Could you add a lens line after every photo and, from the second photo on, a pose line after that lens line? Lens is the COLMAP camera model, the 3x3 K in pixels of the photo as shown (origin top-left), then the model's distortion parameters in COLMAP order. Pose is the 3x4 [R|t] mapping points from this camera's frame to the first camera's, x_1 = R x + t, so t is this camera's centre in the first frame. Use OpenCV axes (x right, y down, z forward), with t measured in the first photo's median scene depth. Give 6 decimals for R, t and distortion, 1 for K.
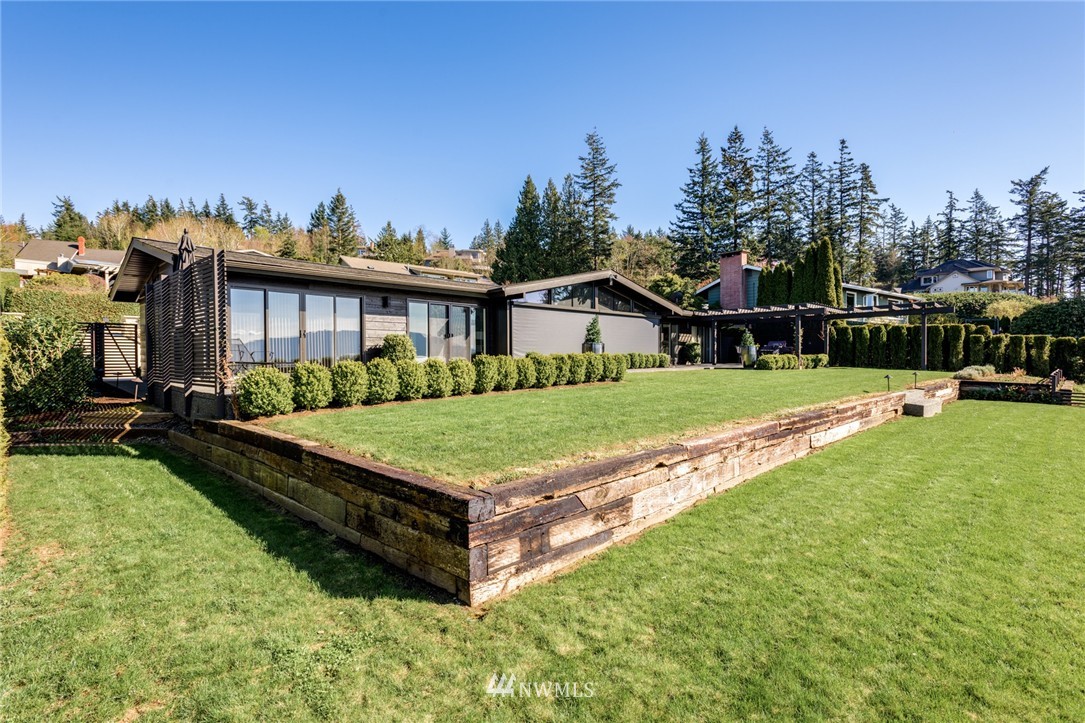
lens RADIAL K [[509.5, 0, 540.4], [0, 509.5, 361.8], [0, 0, 1]] dist [0.003988, -0.000118]
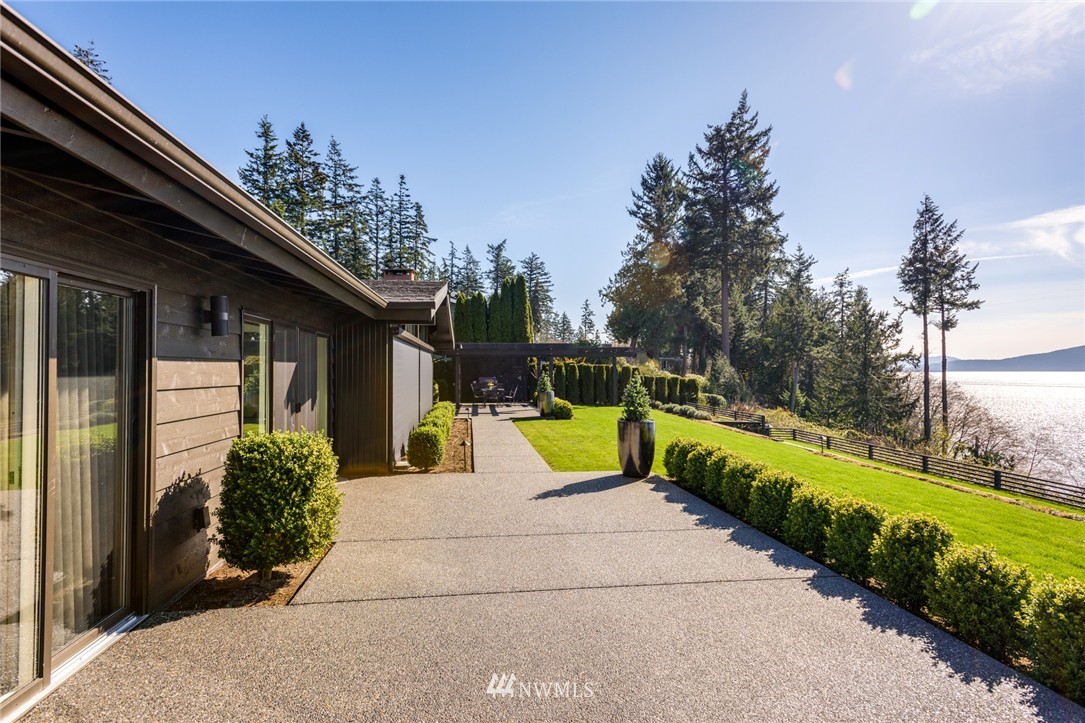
lens RADIAL K [[509.5, 0, 544.3], [0, 509.5, 364.4], [0, 0, 1]] dist [0.003988, -0.000118]
pose [[0.593152, 0.013048, 0.804985, -0.084632], [0.004479, 0.999800, -0.019507, -0.016178], [-0.805078, 0.015176, 0.592975, 0.130622]]
